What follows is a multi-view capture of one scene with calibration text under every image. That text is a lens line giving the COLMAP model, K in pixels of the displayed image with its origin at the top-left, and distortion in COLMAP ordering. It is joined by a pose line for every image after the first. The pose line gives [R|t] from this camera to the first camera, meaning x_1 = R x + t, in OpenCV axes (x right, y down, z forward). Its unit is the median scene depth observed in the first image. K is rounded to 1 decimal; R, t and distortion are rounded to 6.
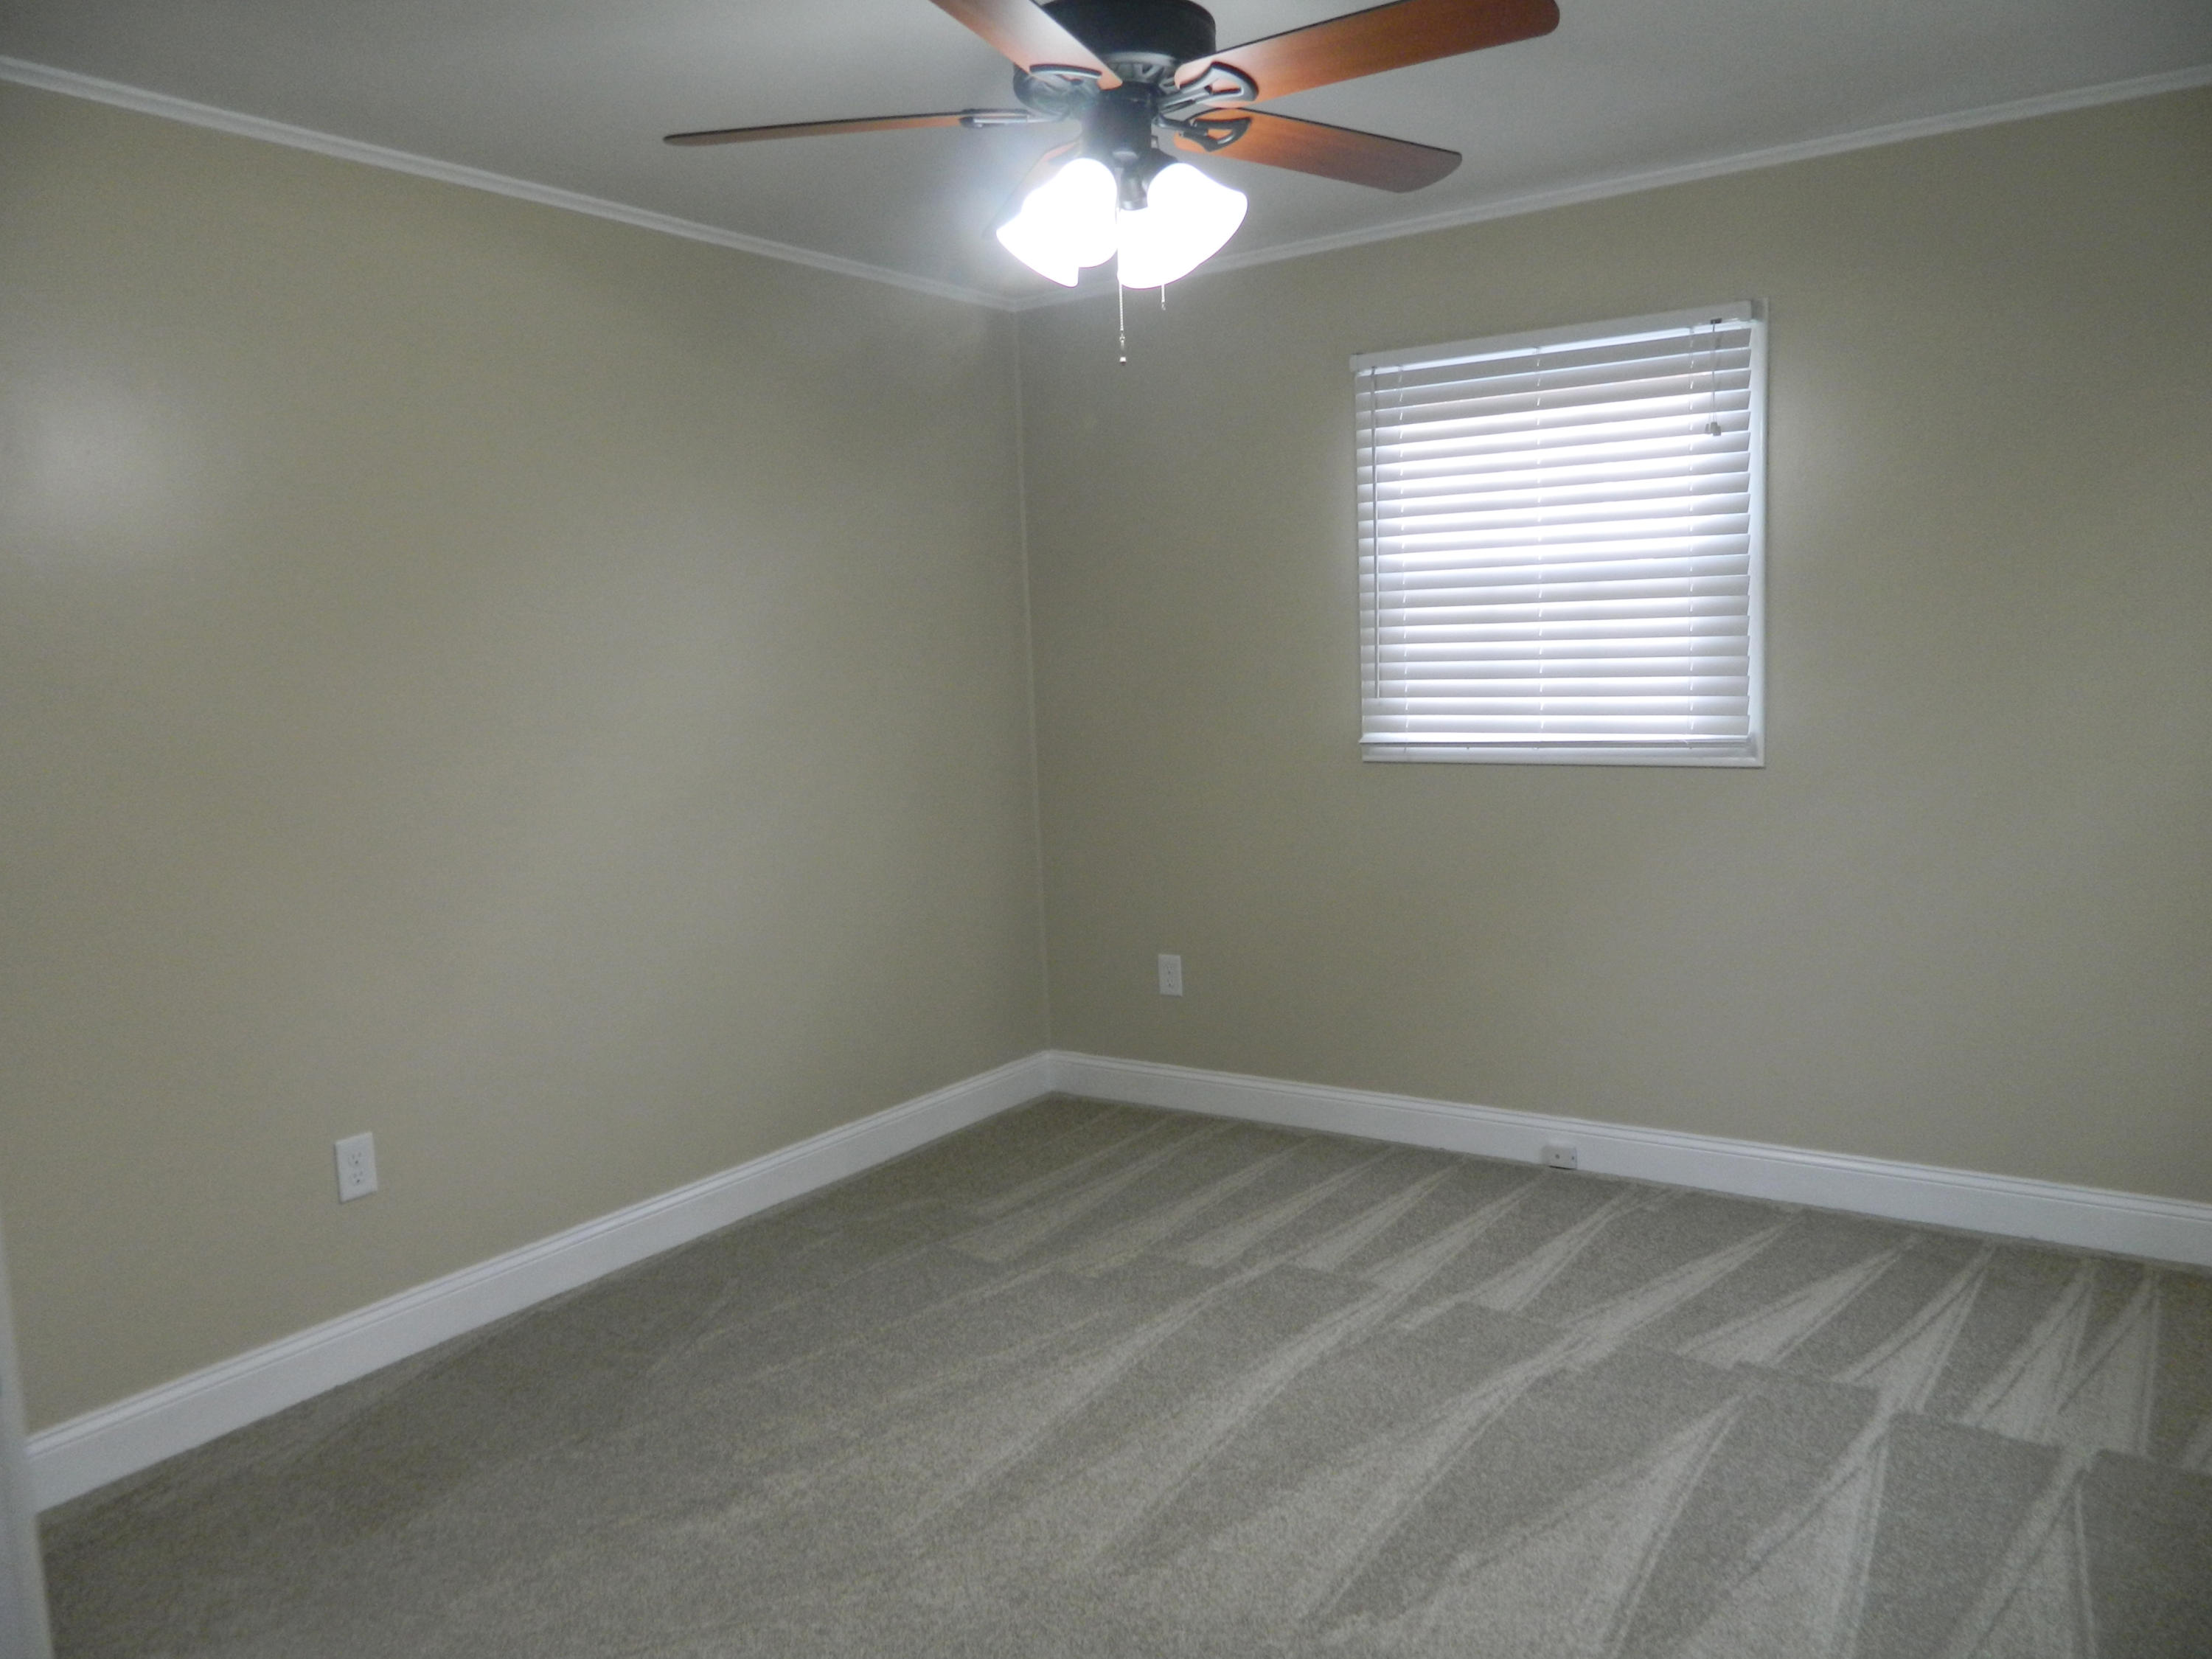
lens RADIAL K [[1634.1, 0, 1099.1], [0, 1634.1, 812.8], [0, 0, 1]] dist [0.003408, -0.001054]
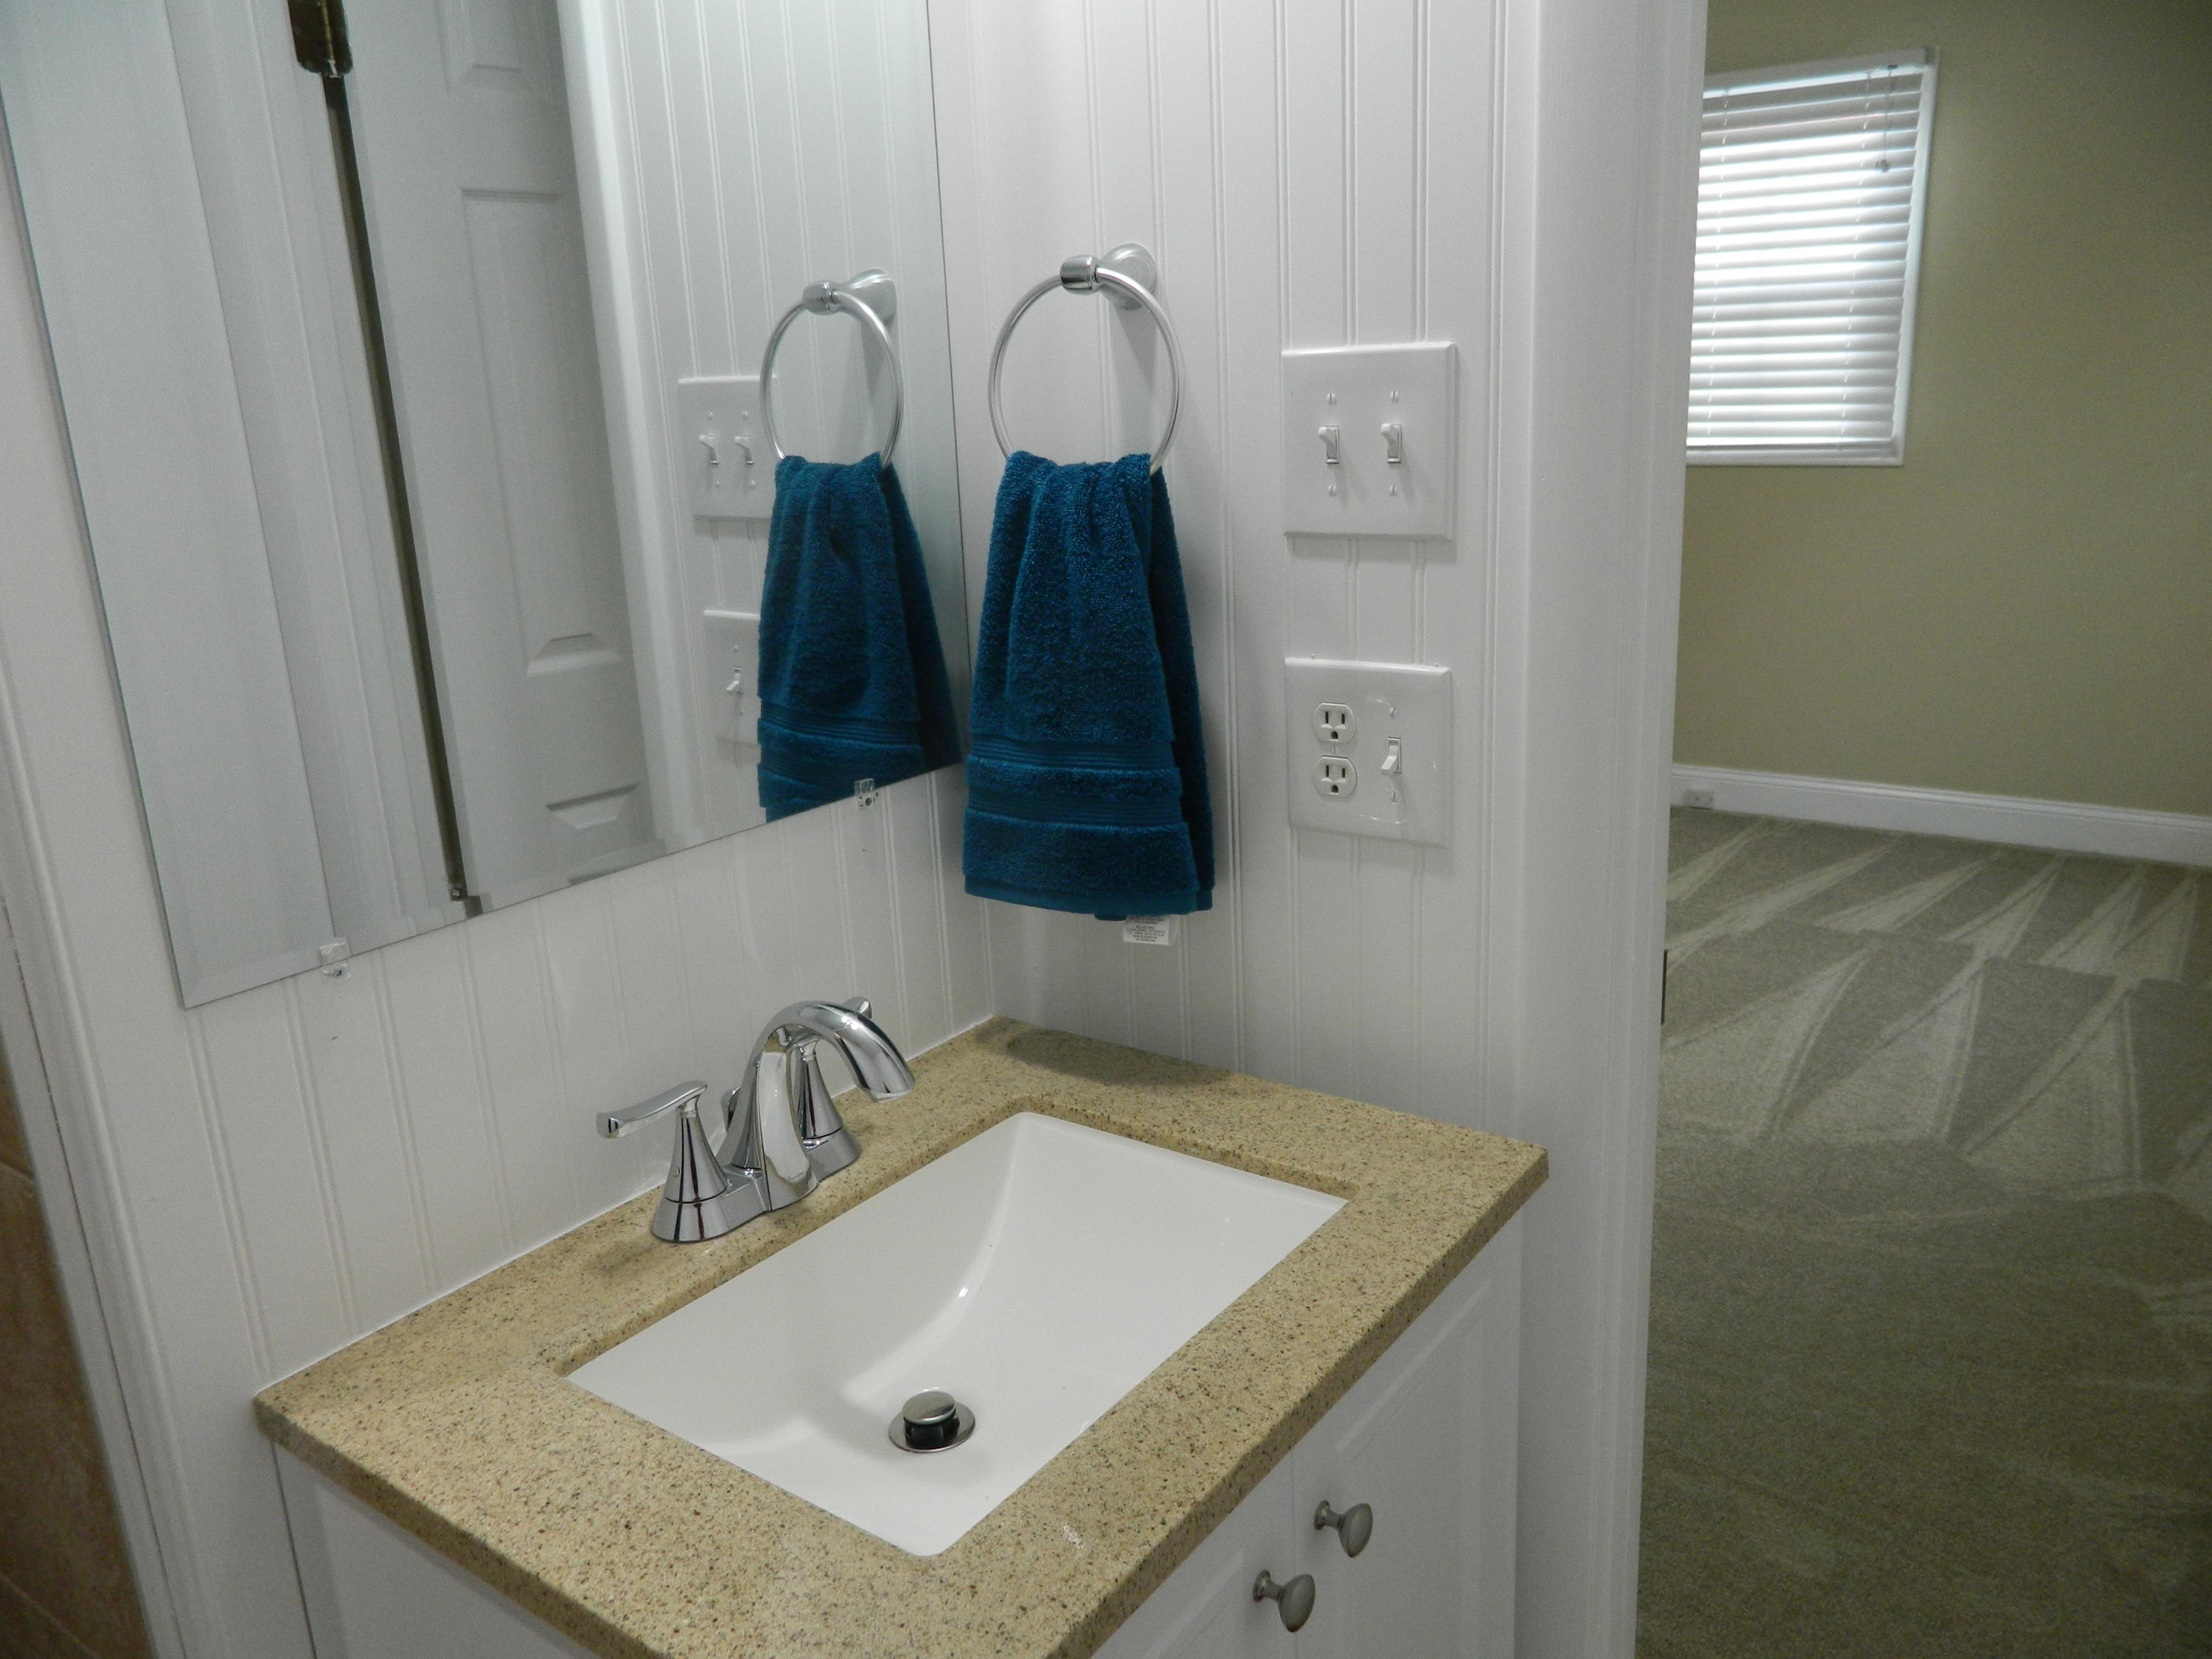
lens RADIAL K [[1634.1, 0, 1099.1], [0, 1634.1, 812.8], [0, 0, 1]] dist [0.003408, -0.001054]
pose [[0.999805, 0.001414, -0.019673, -0.174387], [0.001795, 0.986768, 0.162128, 0.031458], [0.019642, -0.162131, 0.986574, -0.253030]]
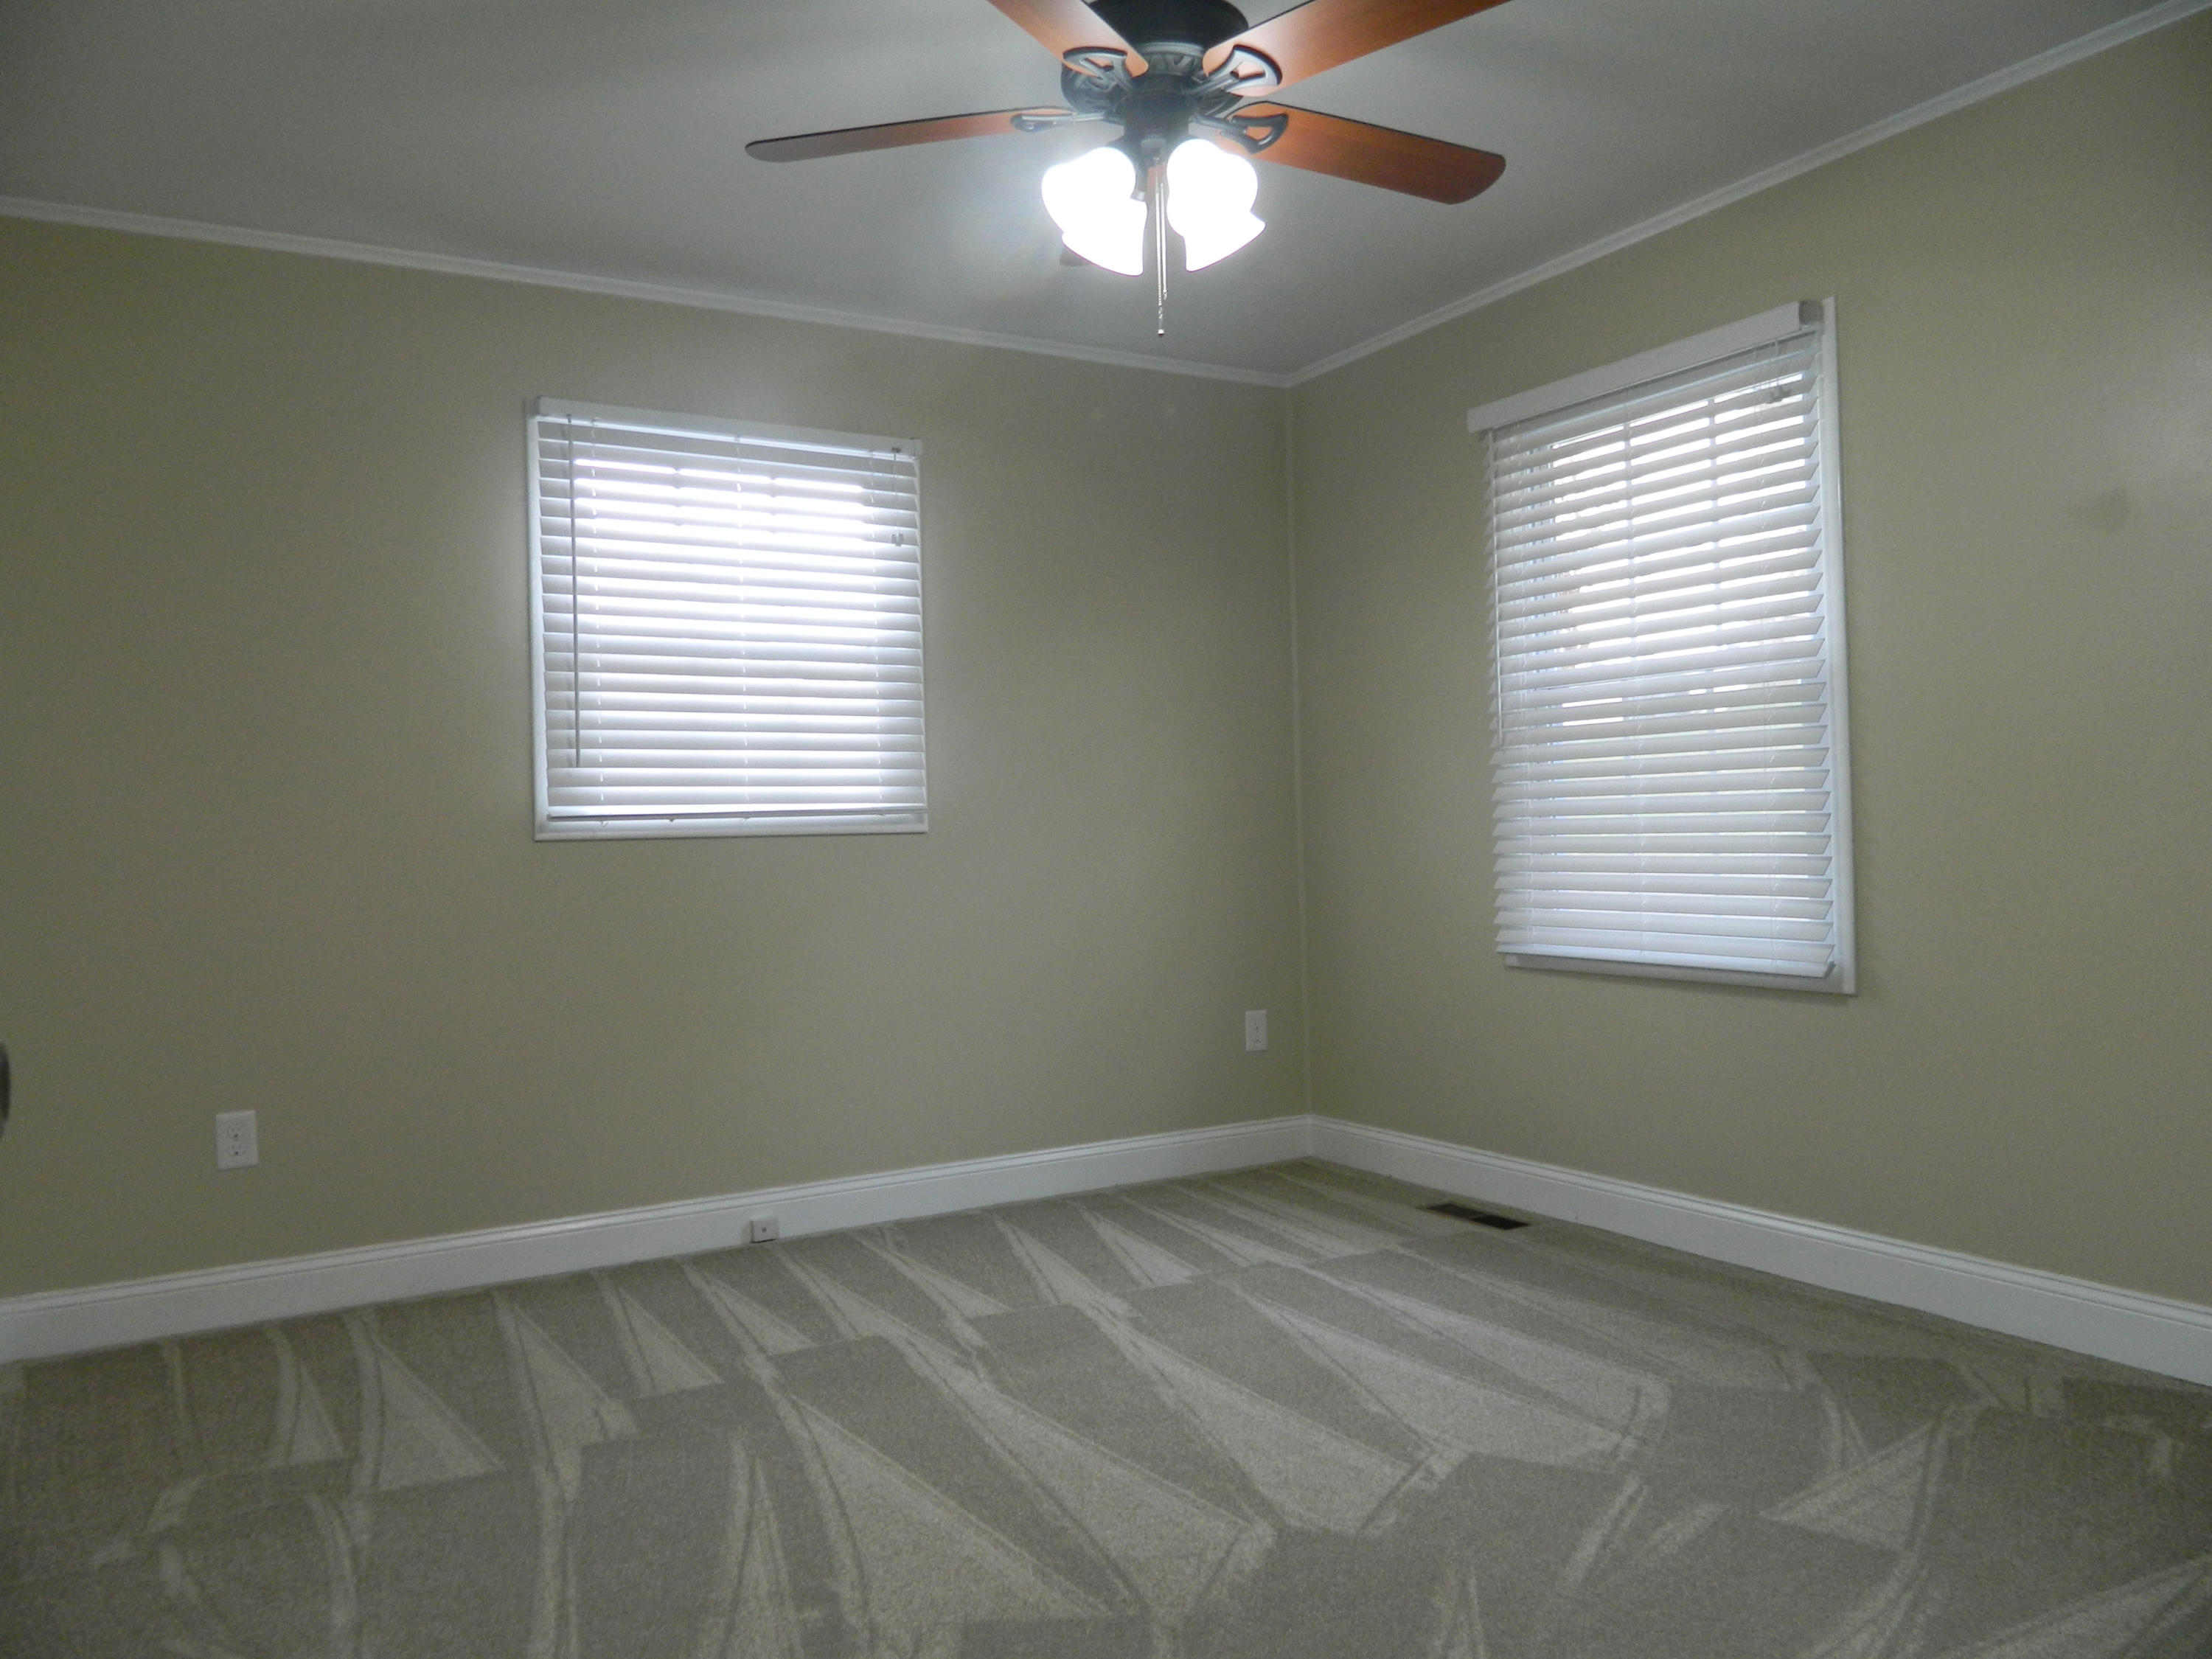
lens RADIAL K [[1611.9, 0, 1100.2], [0, 1611.9, 811.7], [0, 0, 1]] dist [0.003213, 0.000590]
pose [[0.428958, 0.040505, 0.902416, -0.675484], [0.105123, 0.989968, -0.094404, 0.092416], [-0.897187, 0.135360, 0.420397, 0.471238]]
